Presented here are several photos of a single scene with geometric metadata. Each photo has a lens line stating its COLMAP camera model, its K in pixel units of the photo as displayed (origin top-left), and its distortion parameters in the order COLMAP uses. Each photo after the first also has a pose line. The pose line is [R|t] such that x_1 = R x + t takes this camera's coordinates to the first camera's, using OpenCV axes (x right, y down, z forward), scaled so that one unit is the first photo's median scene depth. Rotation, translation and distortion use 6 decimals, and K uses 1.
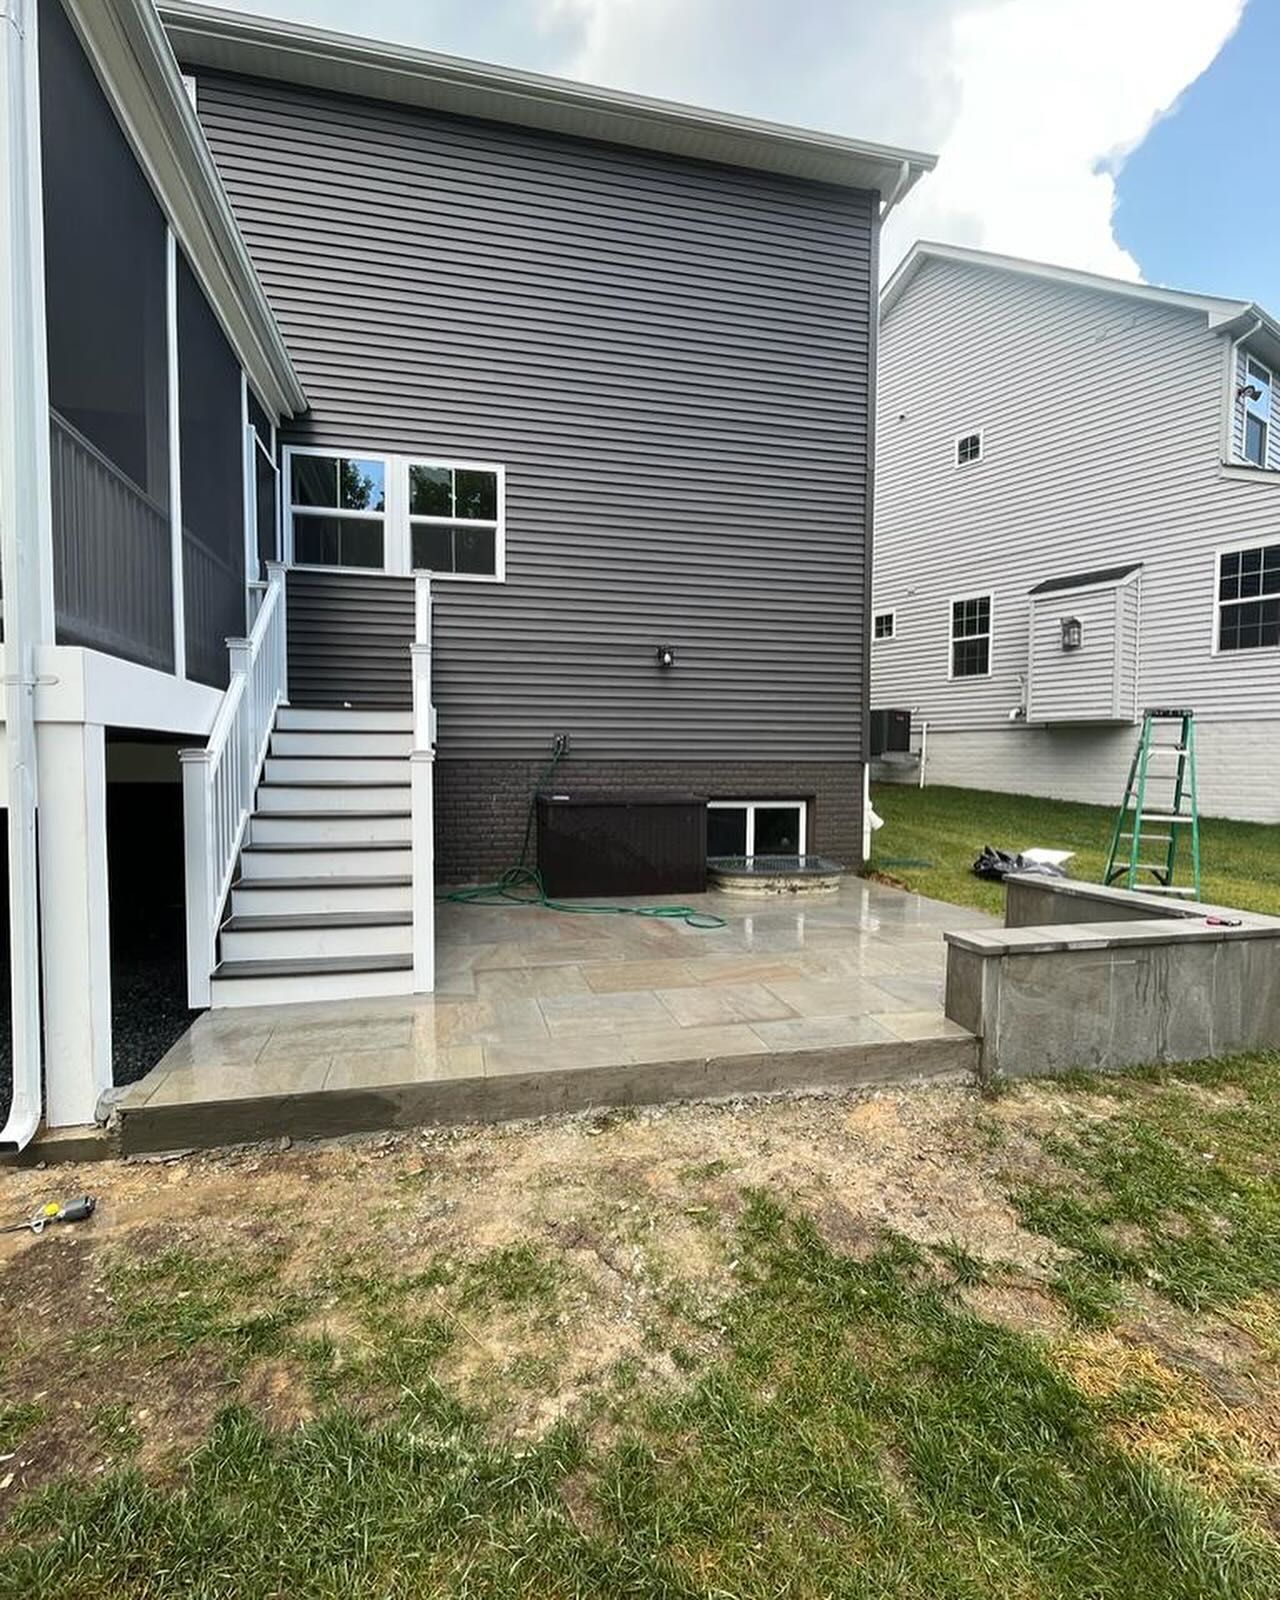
lens RADIAL K [[829.3, 0, 633.4], [0, 829.3, 799.2], [0, 0, 1]] dist [0.000101, 0.000349]
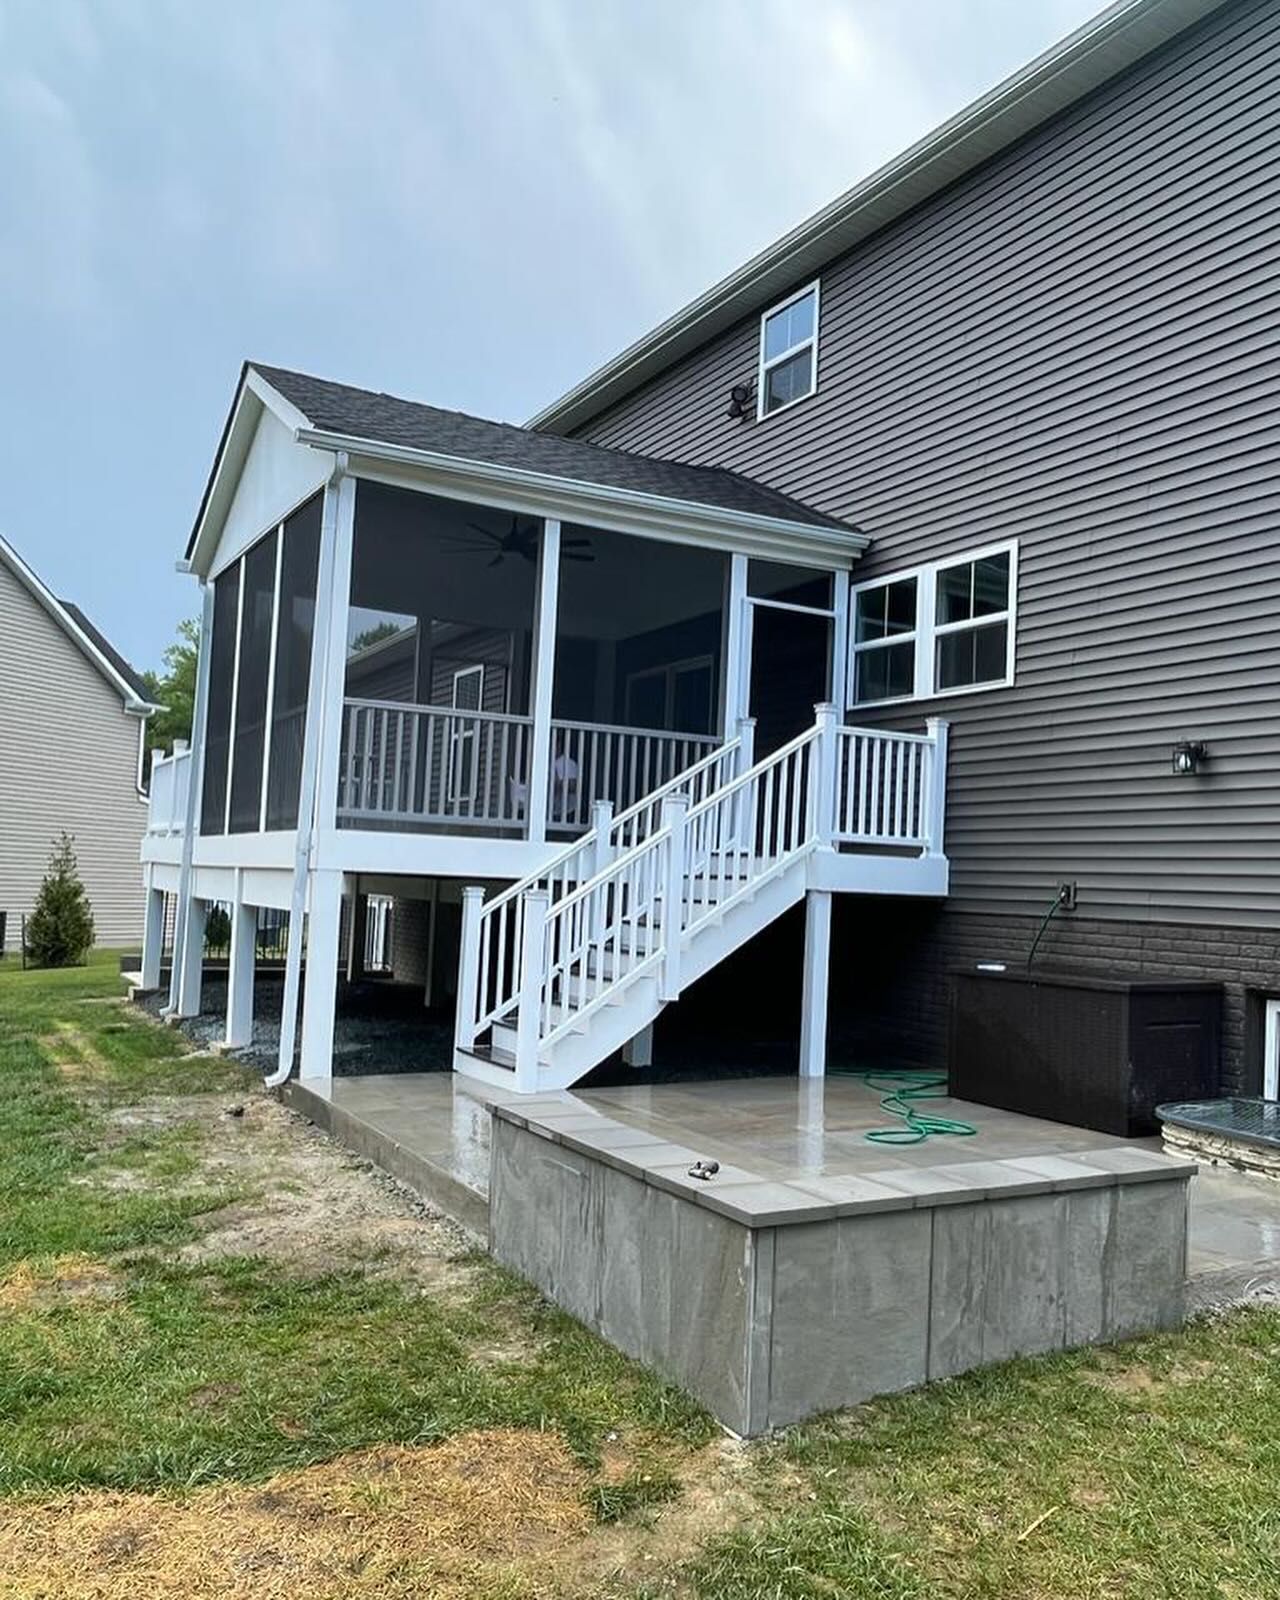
lens RADIAL K [[1322.4, 0, 641.6], [0, 1322.4, 798.4], [0, 0, 1]] dist [-0.006538, -0.000507]
pose [[0.252432, -0.057485, -0.965906, 0.945429], [-0.084593, 0.993101, -0.081211, -0.027718], [0.963910, 0.102210, 0.245827, 0.375954]]
